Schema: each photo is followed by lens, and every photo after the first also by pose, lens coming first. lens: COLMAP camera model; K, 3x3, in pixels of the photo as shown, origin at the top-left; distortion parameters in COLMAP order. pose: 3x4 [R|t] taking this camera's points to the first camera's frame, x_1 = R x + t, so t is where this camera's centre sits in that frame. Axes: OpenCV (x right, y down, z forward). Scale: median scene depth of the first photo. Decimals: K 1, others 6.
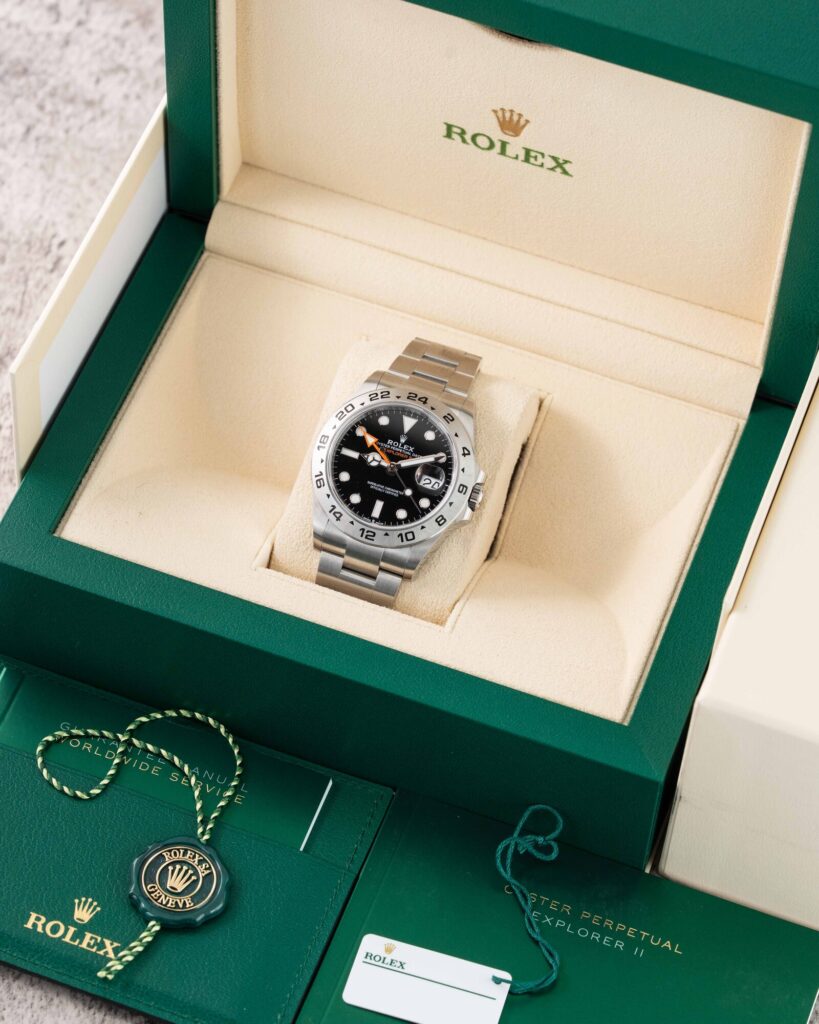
lens RADIAL K [[3838.3, 0, 409.5], [0, 3838.3, 512.0], [0, 0, 1]] dist [0.072403, -2.576996]
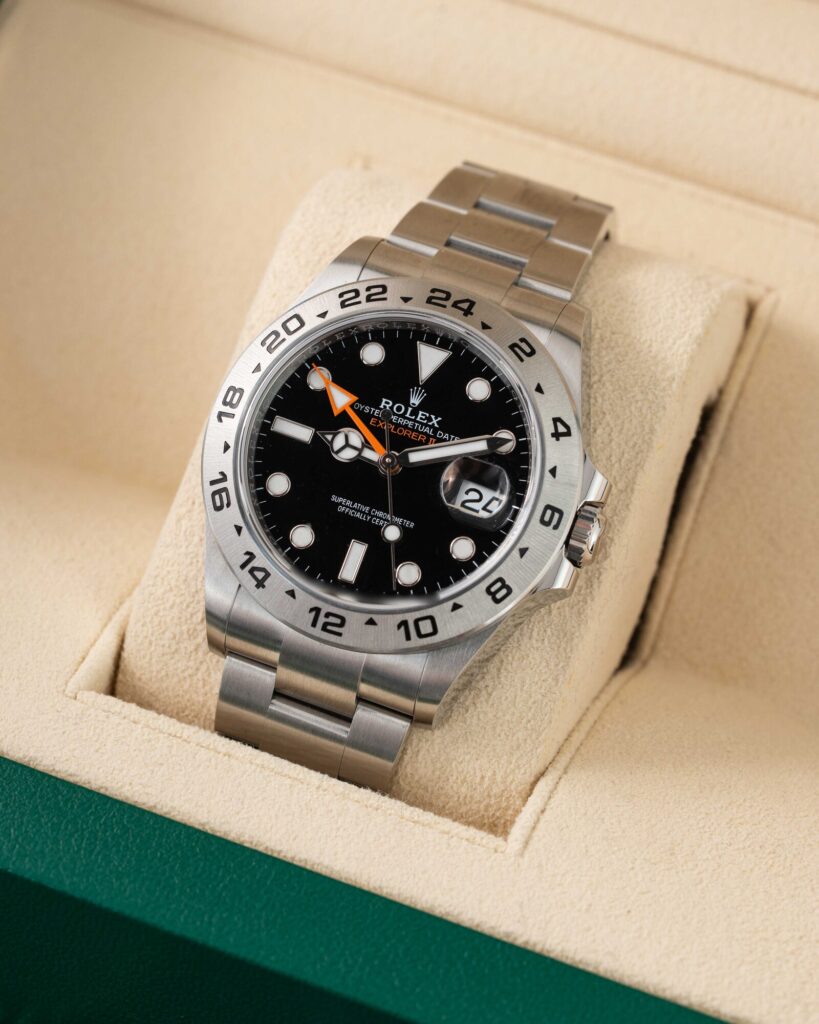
lens RADIAL K [[3838.3, 0, 409.5], [0, 3838.3, 512.0], [0, 0, 1]] dist [0.072403, -2.576996]
pose [[0.995562, 0.009320, -0.093640, 0.037818], [-0.005935, 0.999321, 0.036356, -0.021759], [0.093915, -0.035639, 0.994942, 0.573020]]
